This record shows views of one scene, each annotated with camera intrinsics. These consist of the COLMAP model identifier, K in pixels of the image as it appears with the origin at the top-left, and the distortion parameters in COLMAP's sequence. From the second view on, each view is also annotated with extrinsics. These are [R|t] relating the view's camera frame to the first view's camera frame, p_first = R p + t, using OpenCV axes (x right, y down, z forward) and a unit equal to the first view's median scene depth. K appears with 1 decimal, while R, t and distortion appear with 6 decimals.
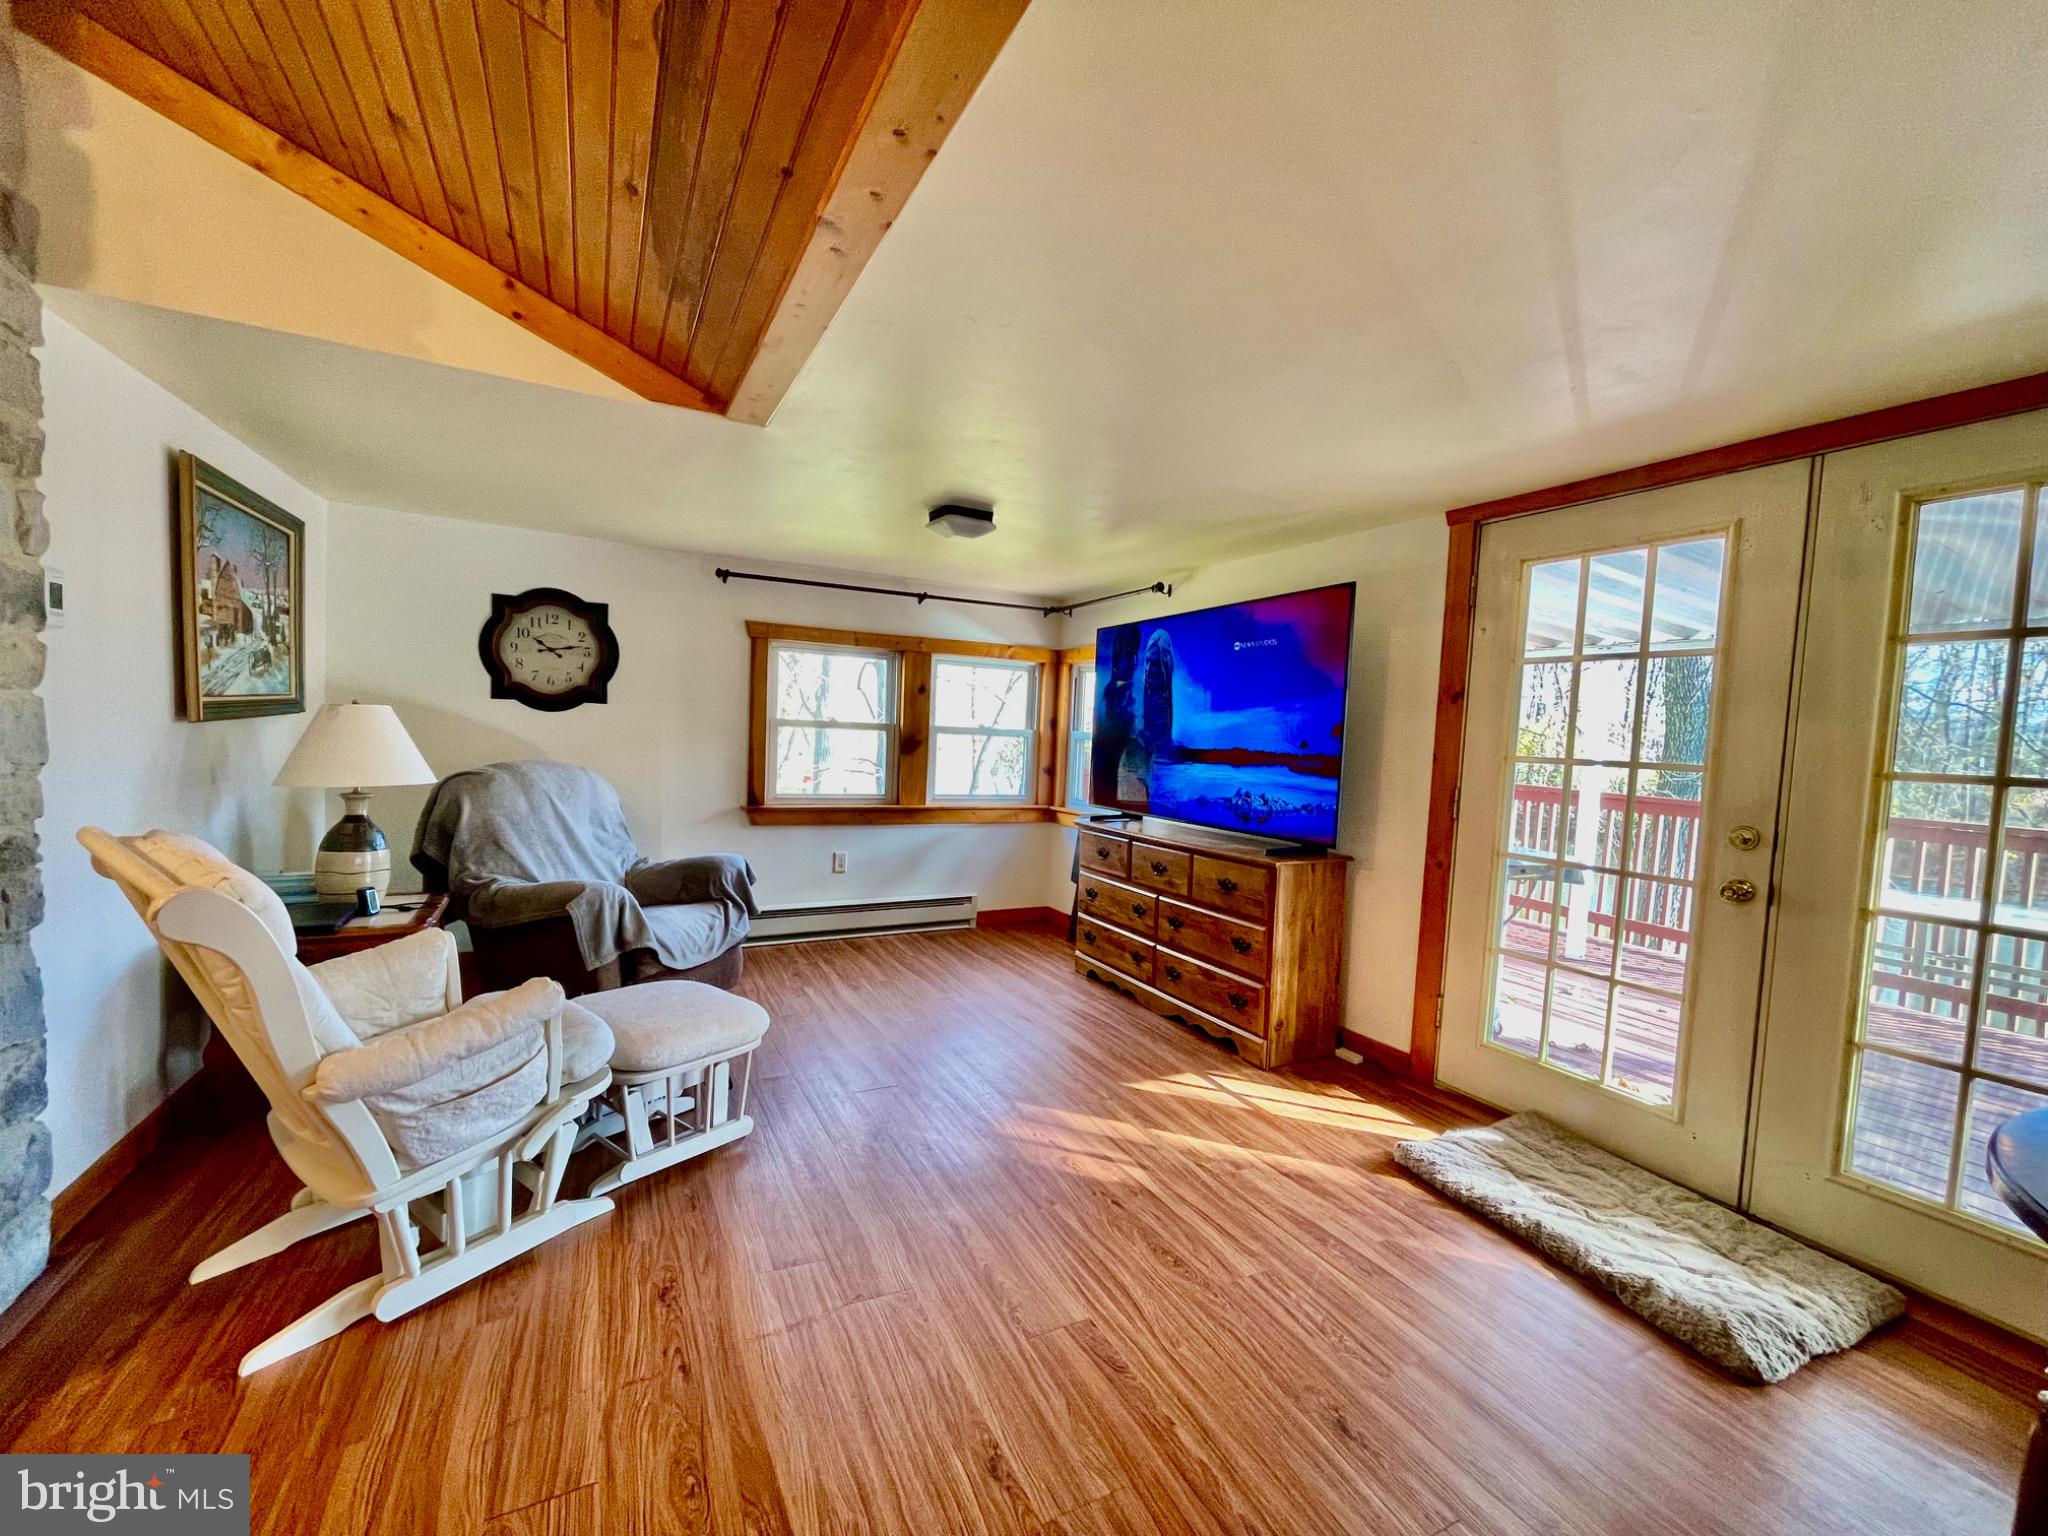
lens RADIAL K [[754.7, 0, 1024.0], [0, 754.7, 768.0], [0, 0, 1]] dist [0.022113, -0.000001]
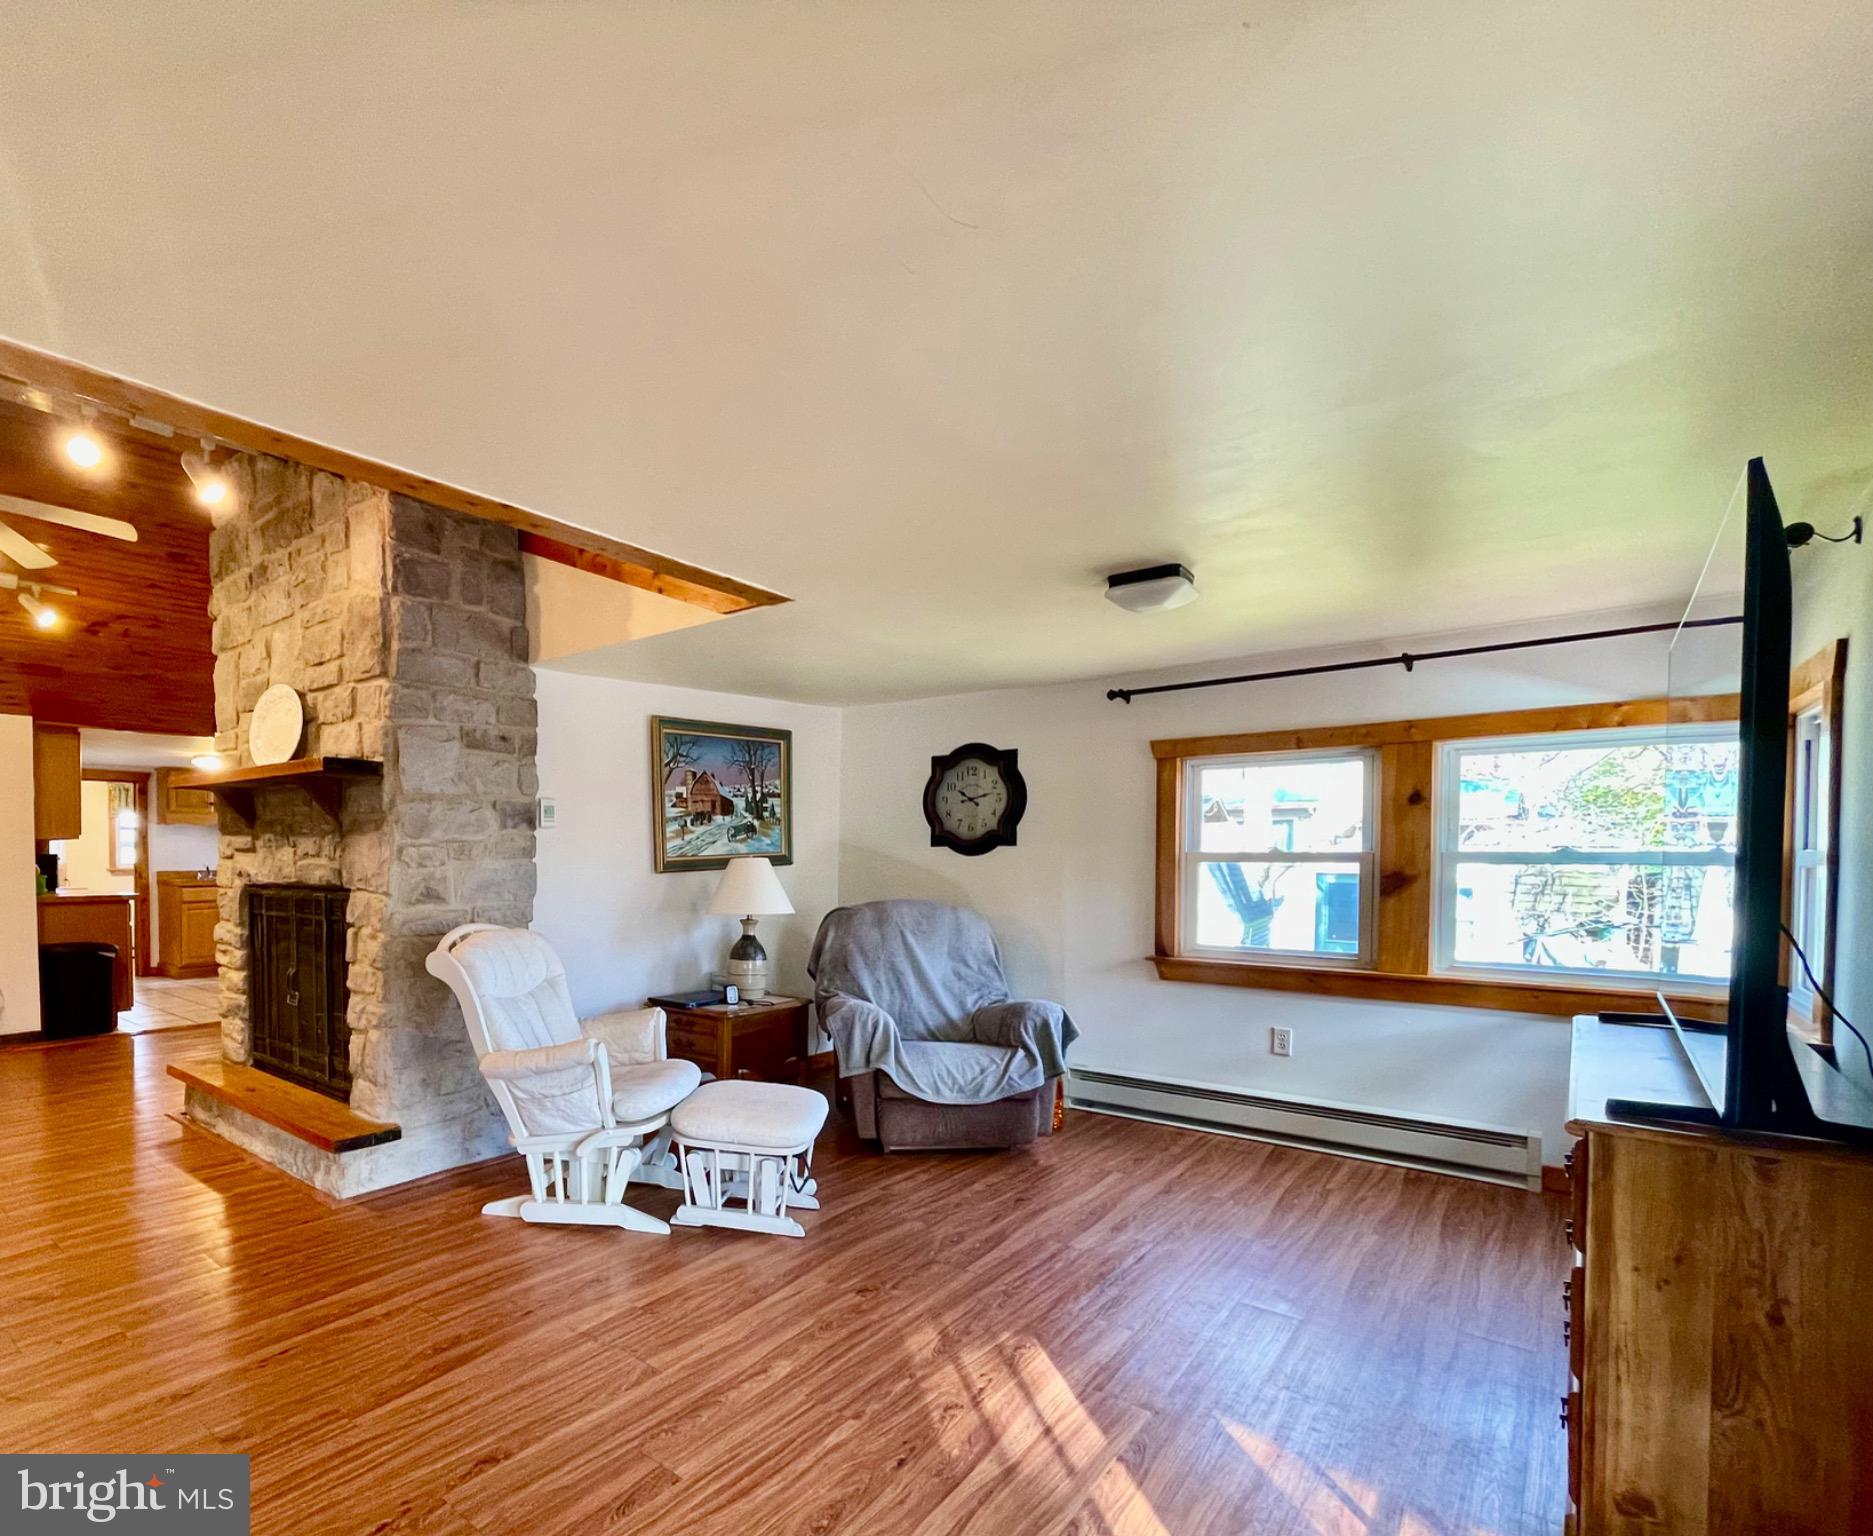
lens RADIAL K [[991.3, 0, 935.3], [0, 991.3, 876.1], [0, 0, 1]] dist [0.004126, -0.000133]
pose [[0.431734, -0.018873, -0.901803, 0.654030], [-0.023328, 0.999213, -0.032080, 0.001932], [0.901699, 0.034887, 0.430954, 0.352248]]
